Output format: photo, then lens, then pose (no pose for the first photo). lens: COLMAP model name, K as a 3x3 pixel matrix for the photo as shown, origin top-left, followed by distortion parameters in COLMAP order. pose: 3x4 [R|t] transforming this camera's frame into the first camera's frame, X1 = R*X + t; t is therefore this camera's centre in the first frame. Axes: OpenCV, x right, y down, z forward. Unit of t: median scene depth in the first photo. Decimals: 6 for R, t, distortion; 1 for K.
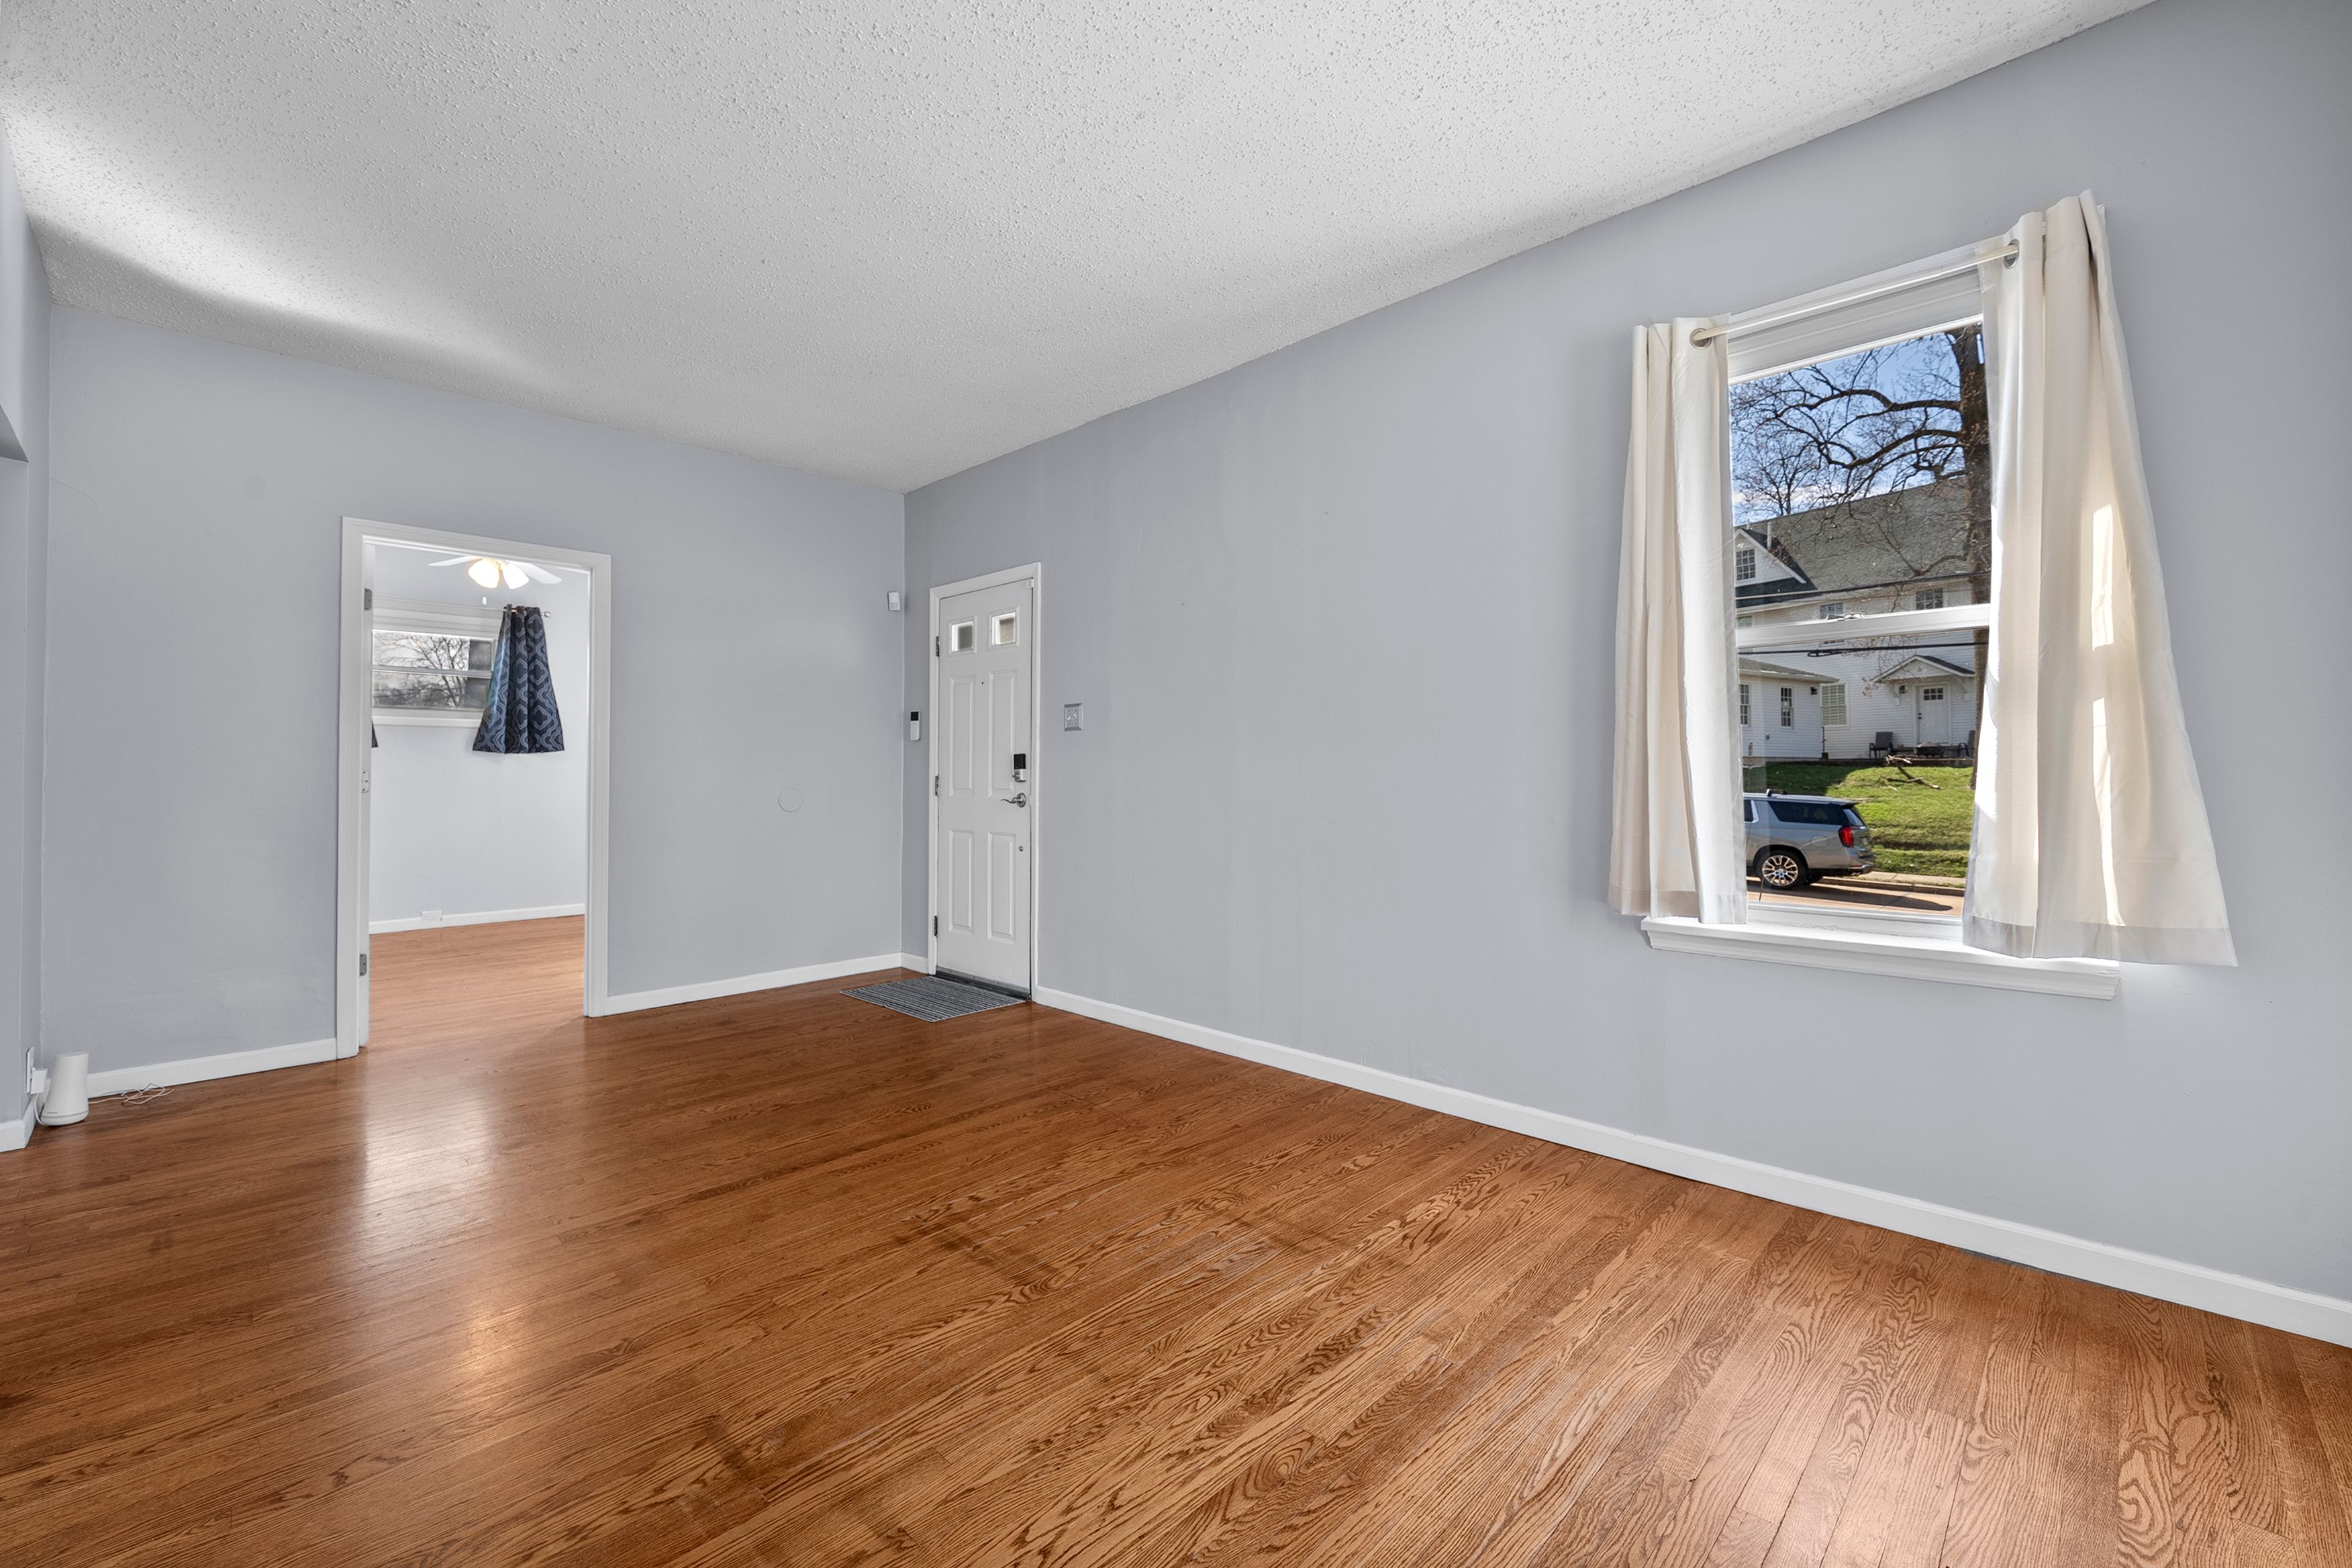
lens RADIAL K [[943.9, 0, 1117.7], [0, 943.9, 772.5], [0, 0, 1]] dist [-0.002468, -0.000334]
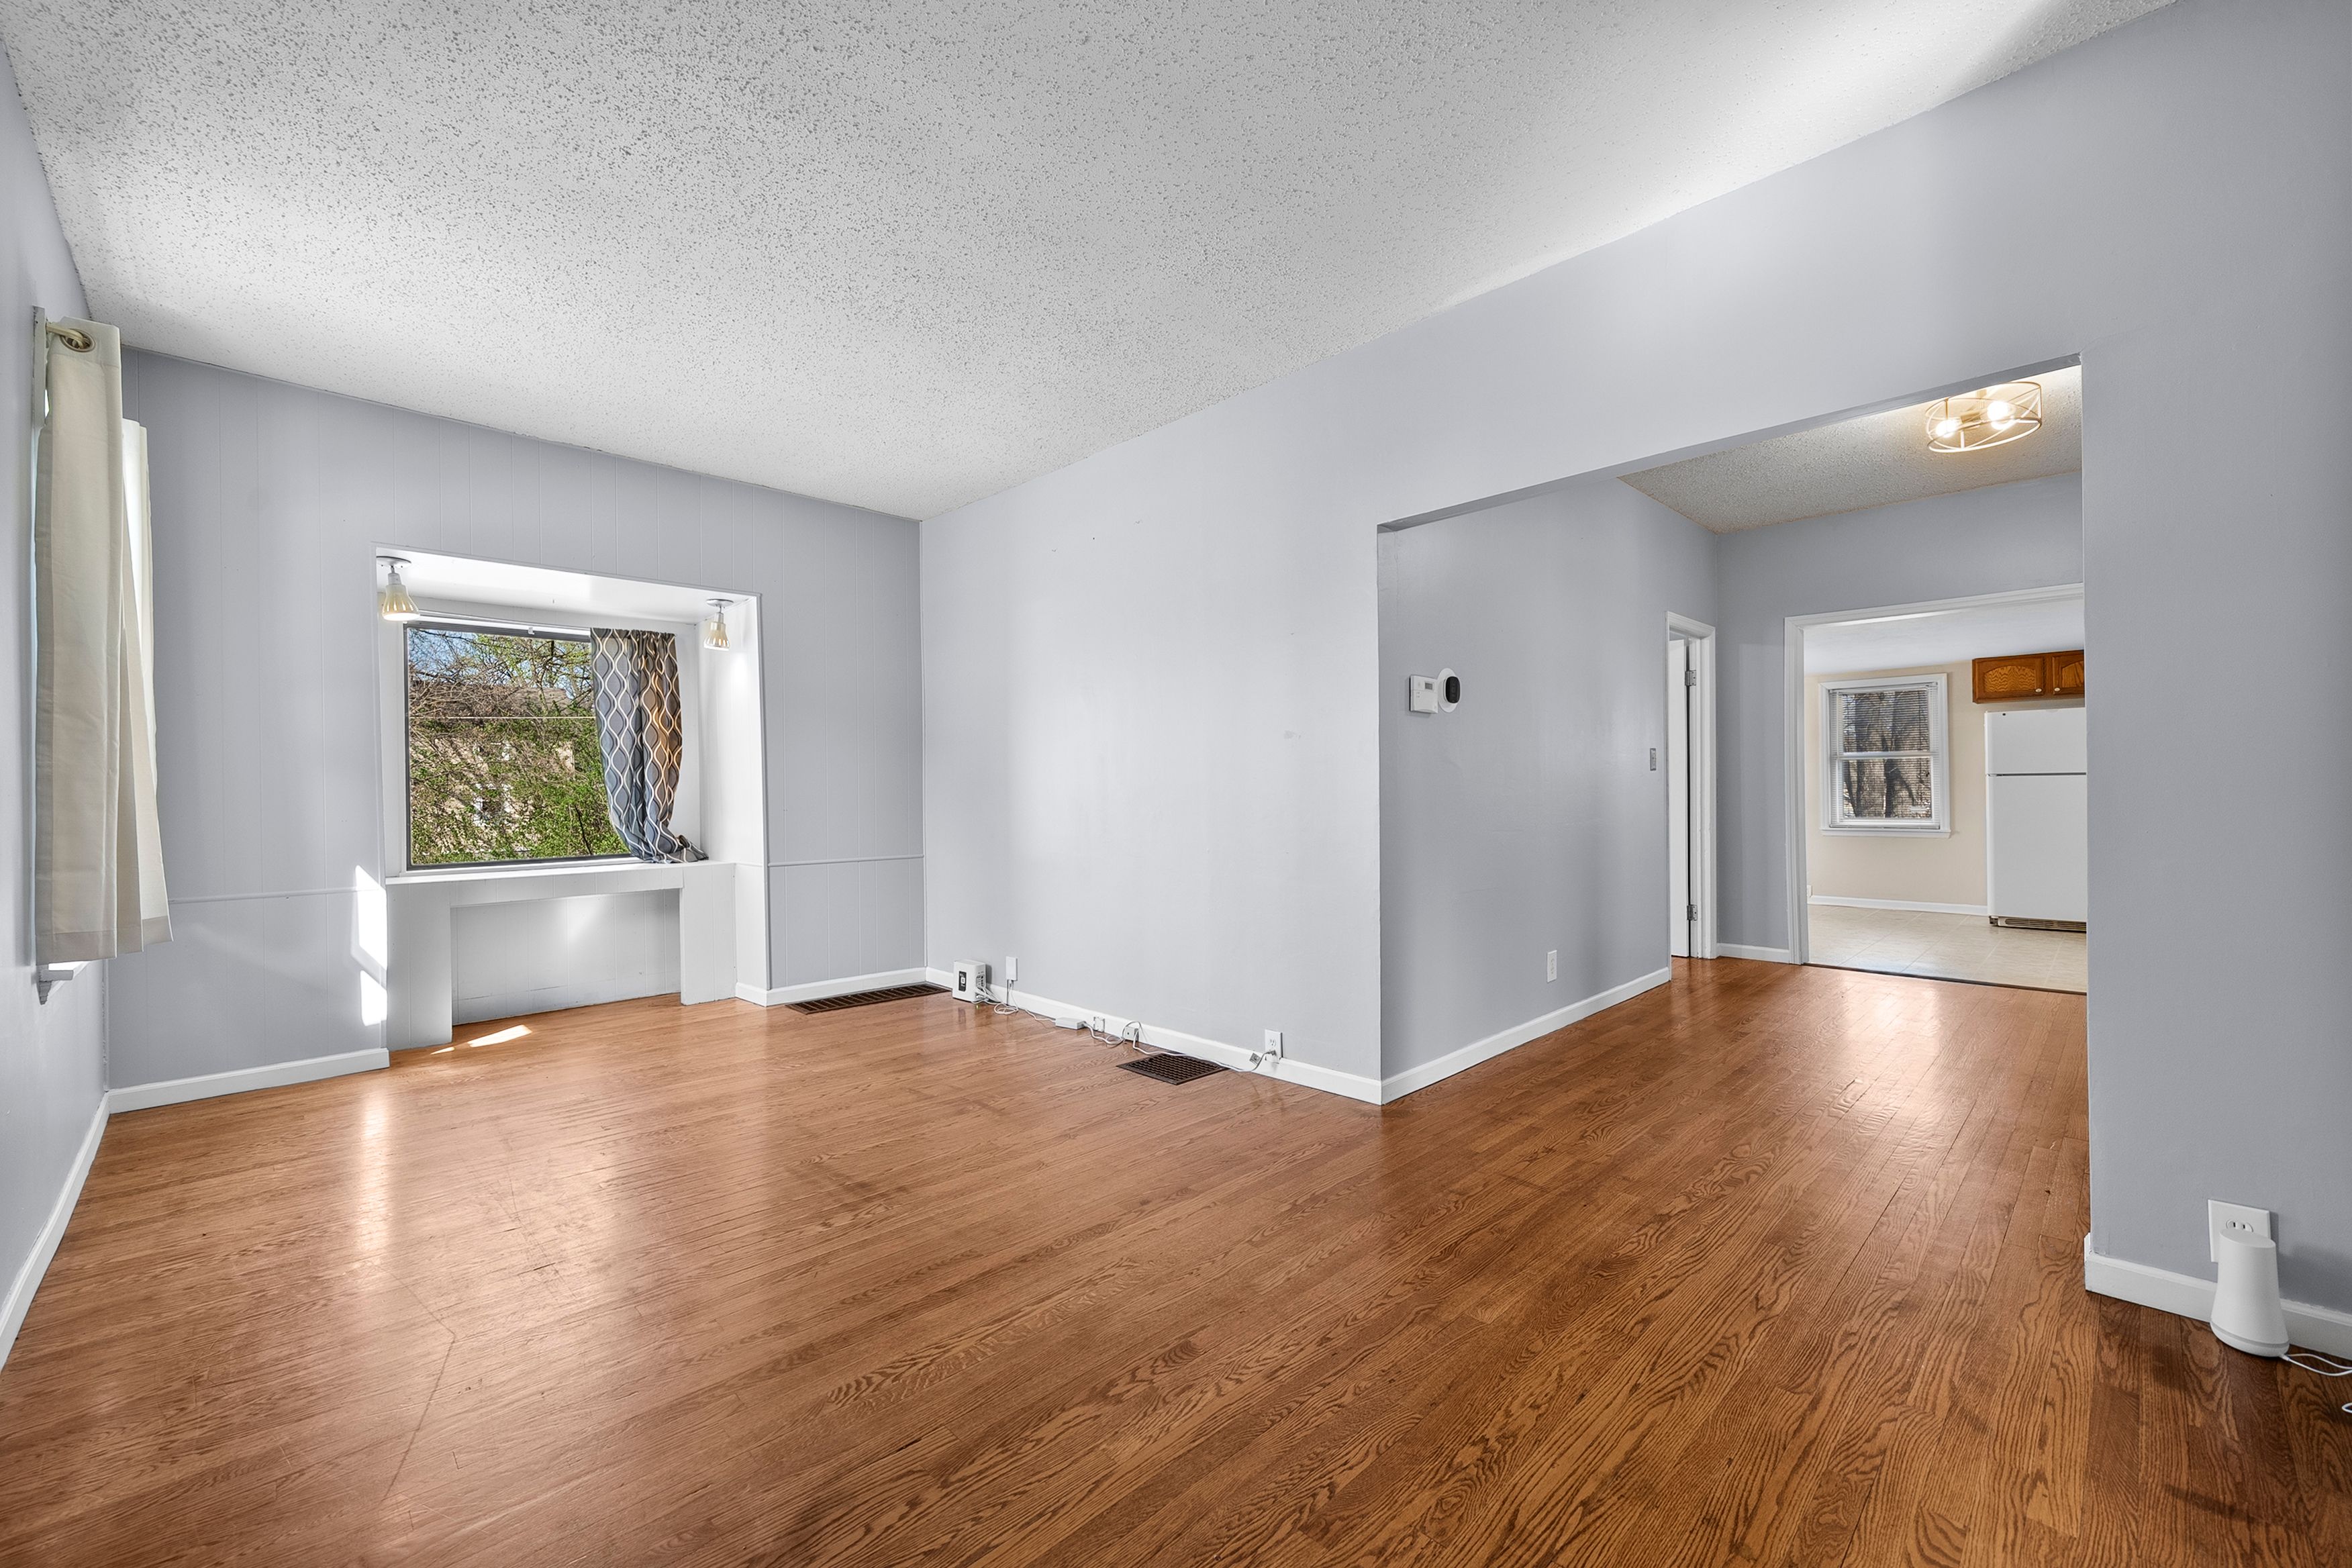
lens RADIAL K [[943.9, 0, 1142.1], [0, 943.9, 790.8], [0, 0, 1]] dist [-0.002468, -0.000334]
pose [[-0.999906, 0.012954, 0.004570, -0.362887], [0.012930, 0.999903, -0.005100, 0.002160], [-0.004636, -0.005041, -0.999977, 1.464092]]
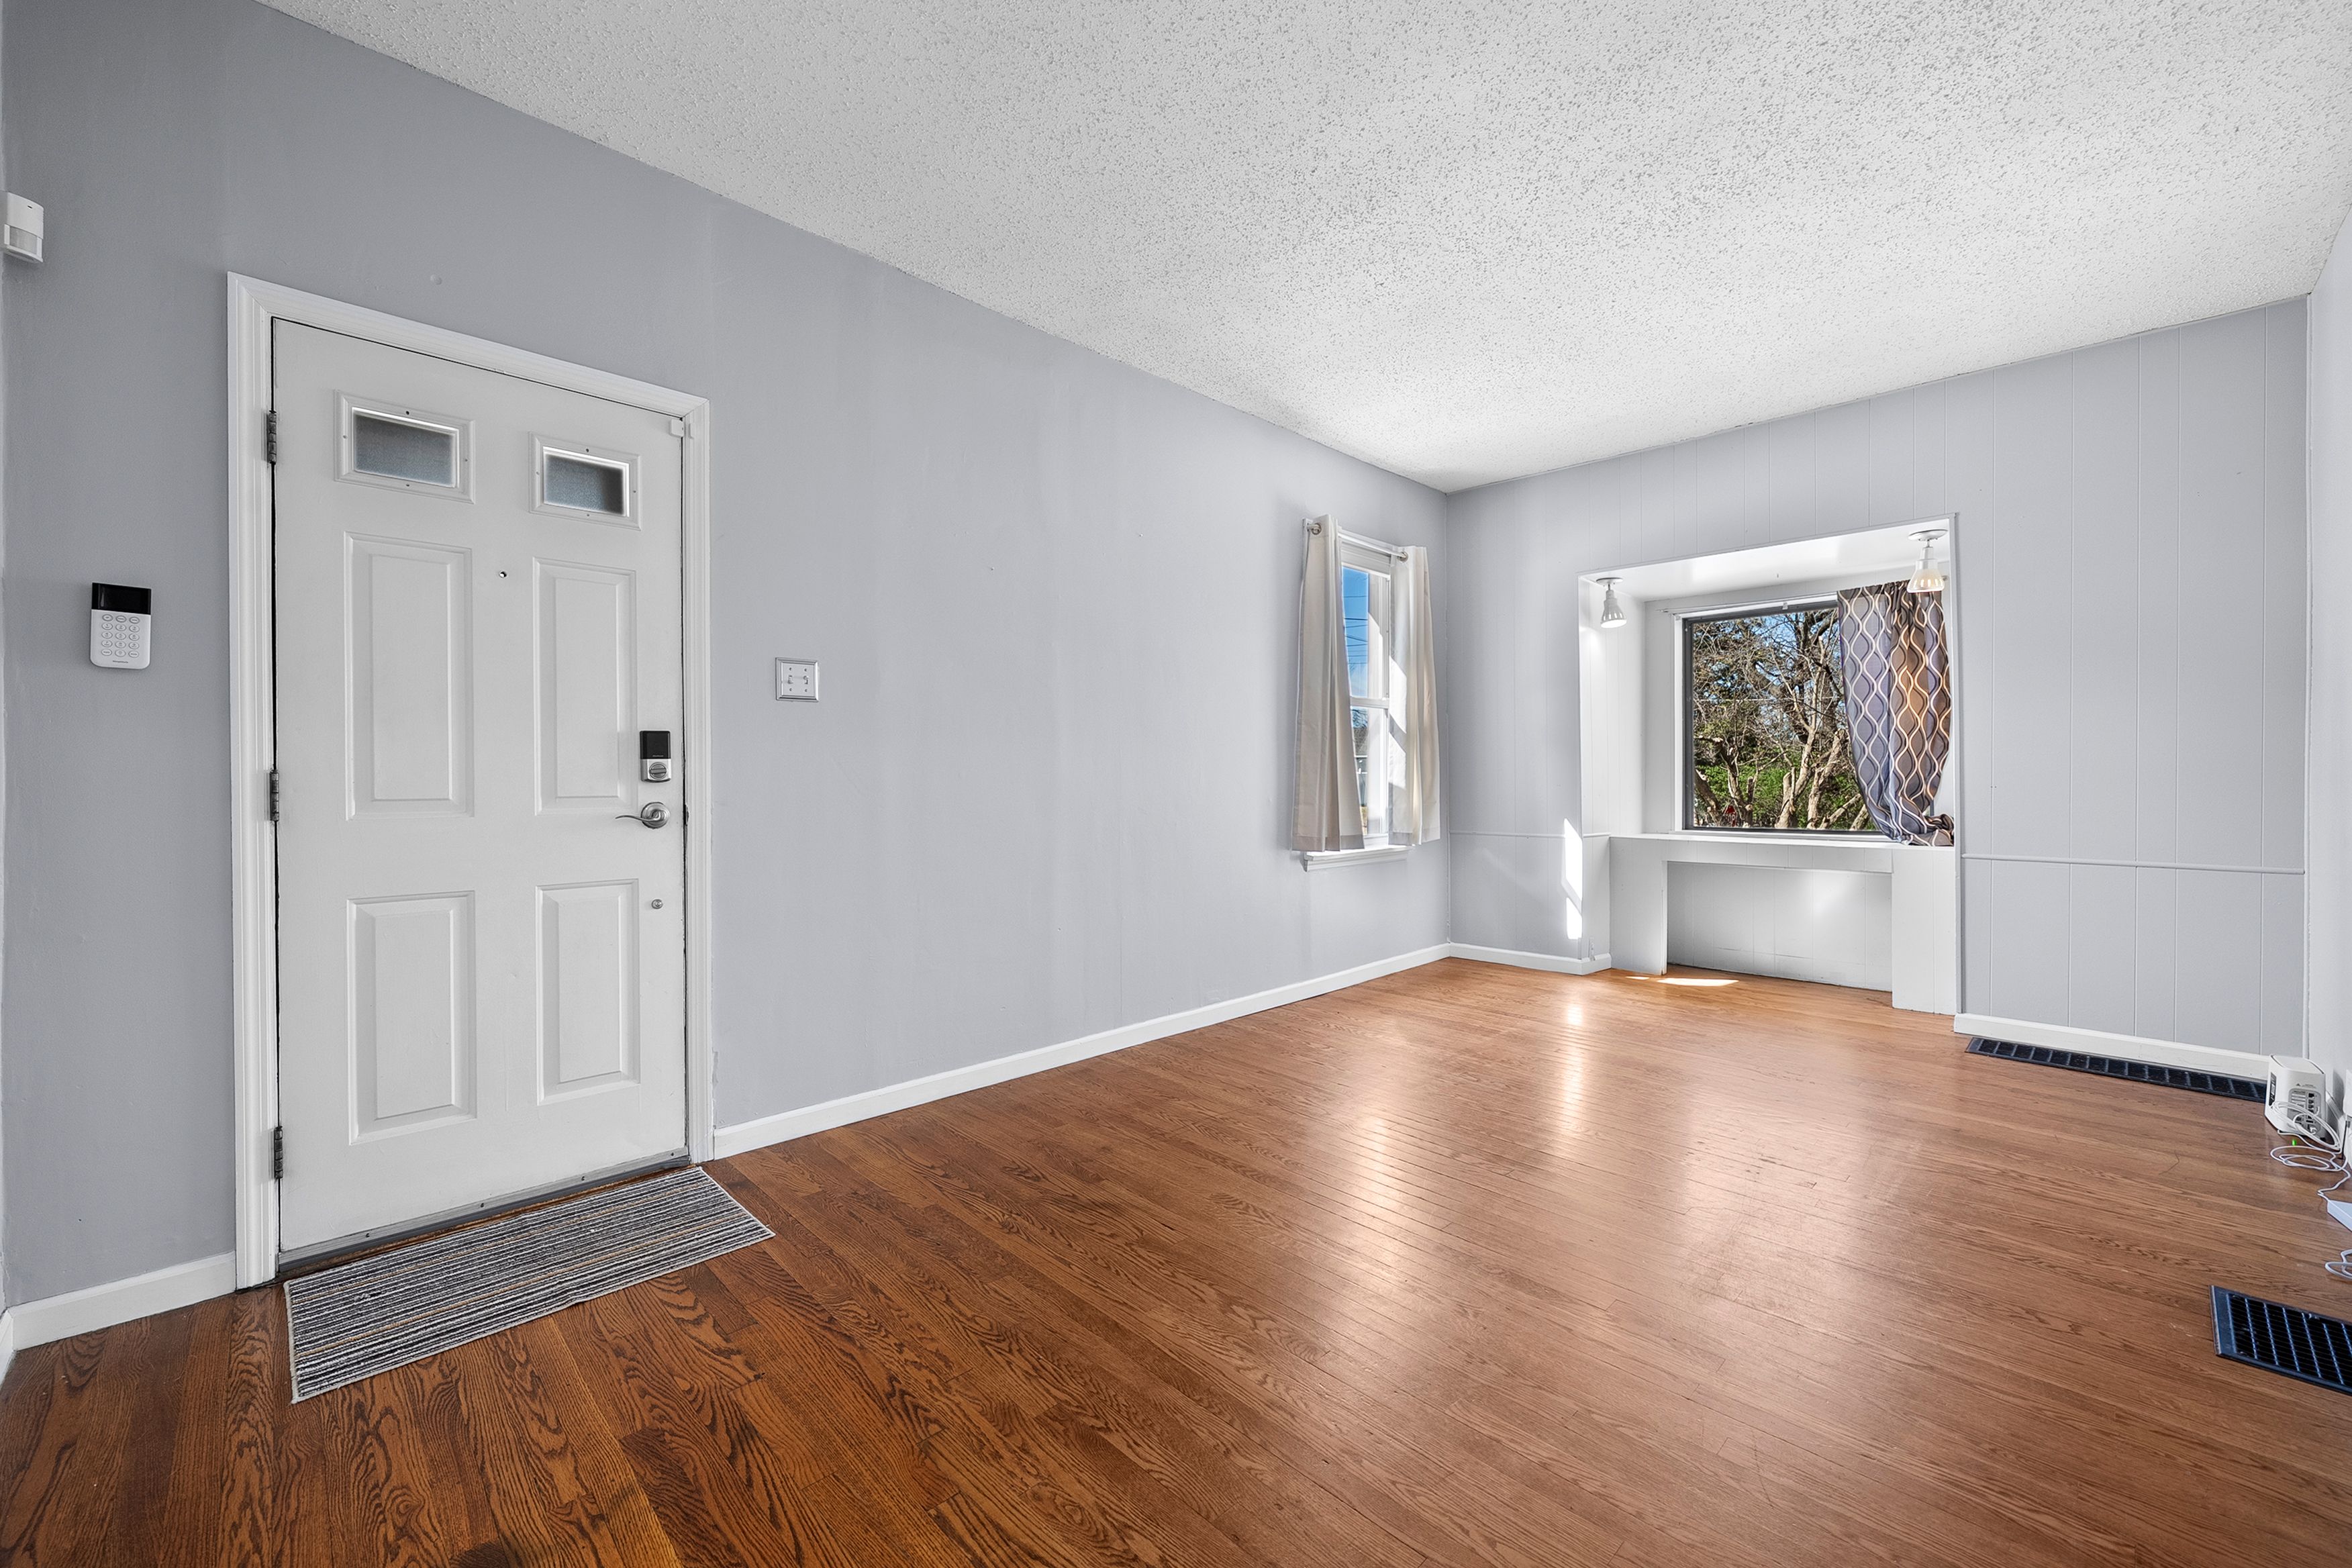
lens RADIAL K [[943.9, 0, 1179.1], [0, 943.9, 792.2], [0, 0, 1]] dist [-0.002468, -0.000334]
pose [[-0.010719, -0.017232, 0.999794, -0.912323], [-0.002811, 0.999848, 0.017203, 0.007397], [-0.999939, -0.002626, -0.010766, 0.981153]]
